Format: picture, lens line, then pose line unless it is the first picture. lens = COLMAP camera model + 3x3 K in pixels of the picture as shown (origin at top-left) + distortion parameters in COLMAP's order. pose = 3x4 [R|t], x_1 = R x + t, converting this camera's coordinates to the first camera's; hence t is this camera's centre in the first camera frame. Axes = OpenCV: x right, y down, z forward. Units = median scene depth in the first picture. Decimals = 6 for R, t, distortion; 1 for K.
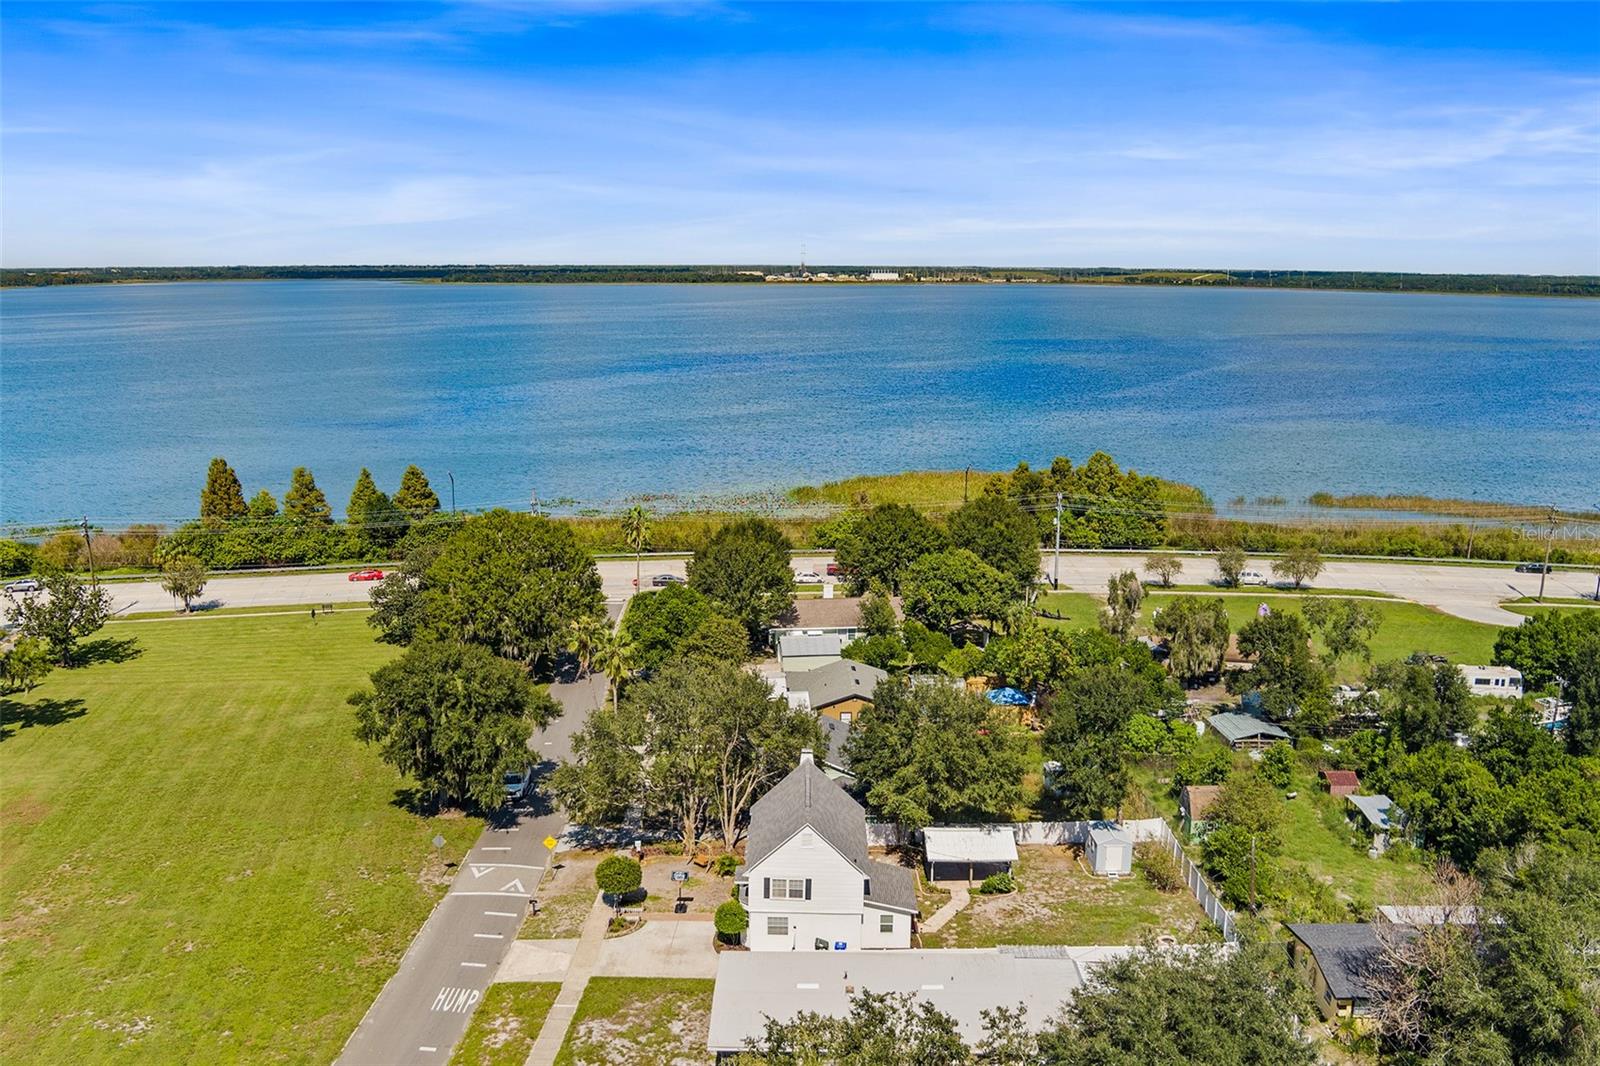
lens RADIAL K [[1319.3, 0, 804.9], [0, 1319.3, 531.8], [0, 0, 1]] dist [-0.070607, 0.018555]
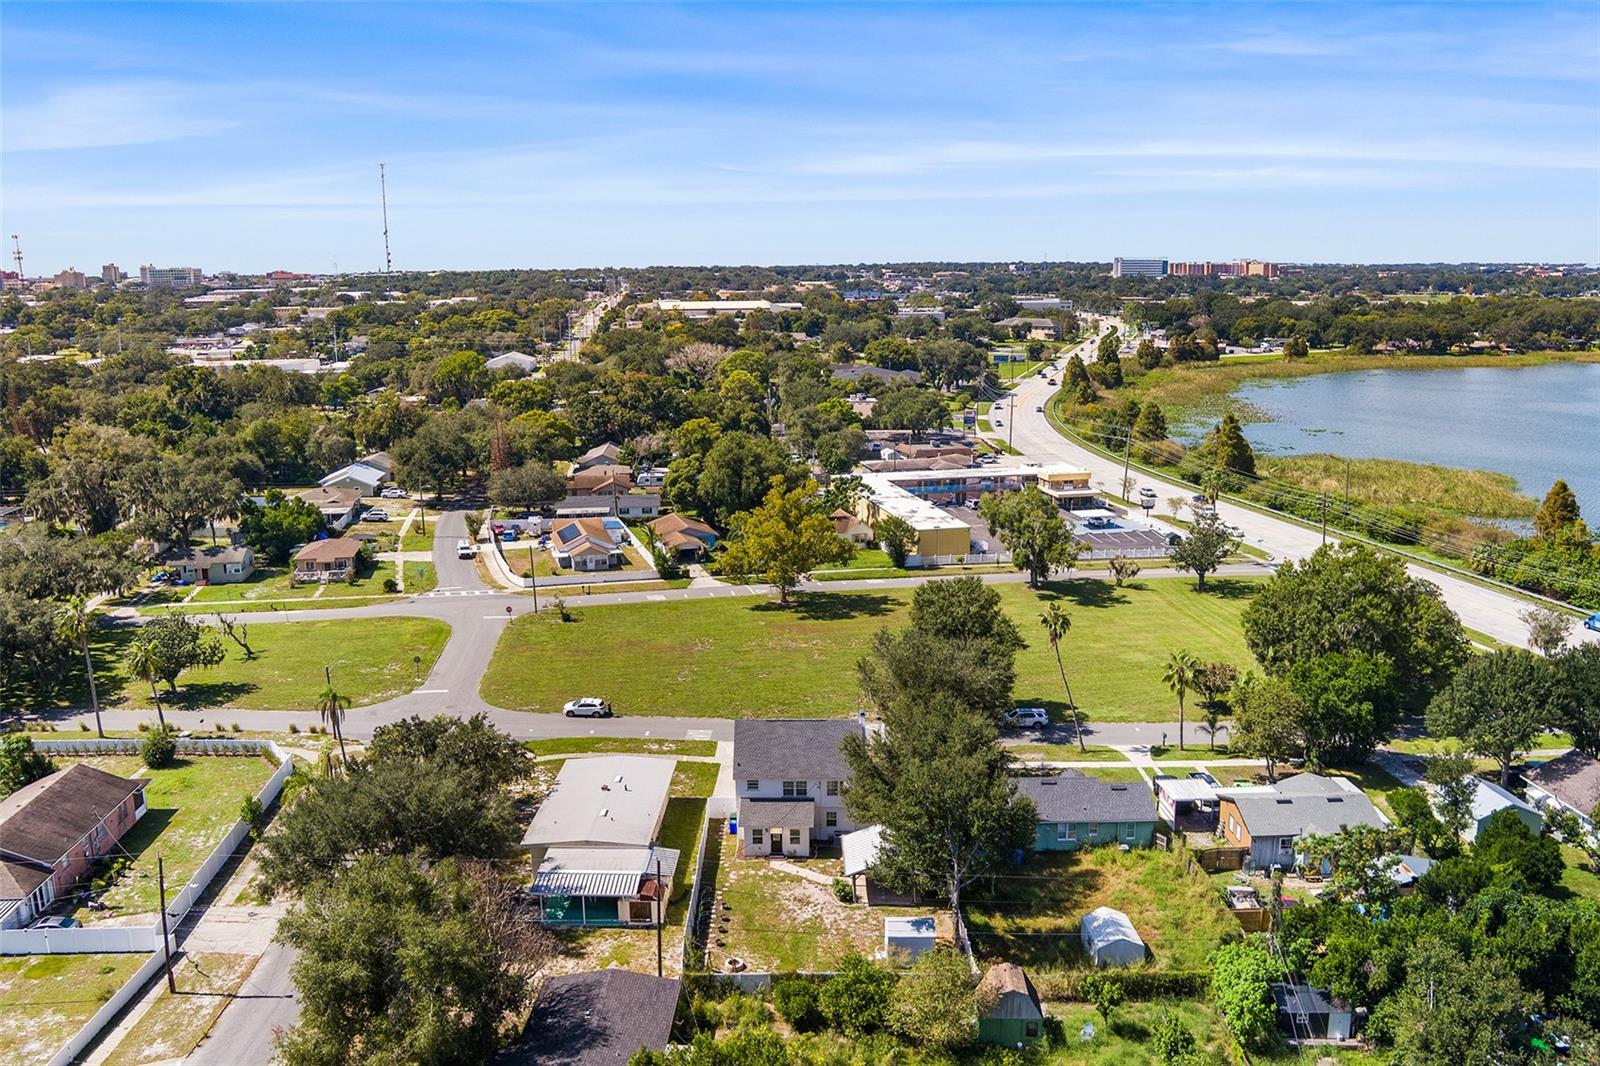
lens RADIAL K [[1319.3, 0, 804.9], [0, 1319.3, 531.8], [0, 0, 1]] dist [-0.070607, 0.018555]
pose [[-0.021975, 0.198406, -0.979874, 1.178132], [-0.194850, 0.960465, 0.198846, -0.222844], [0.980587, 0.195298, 0.017553, 0.932034]]
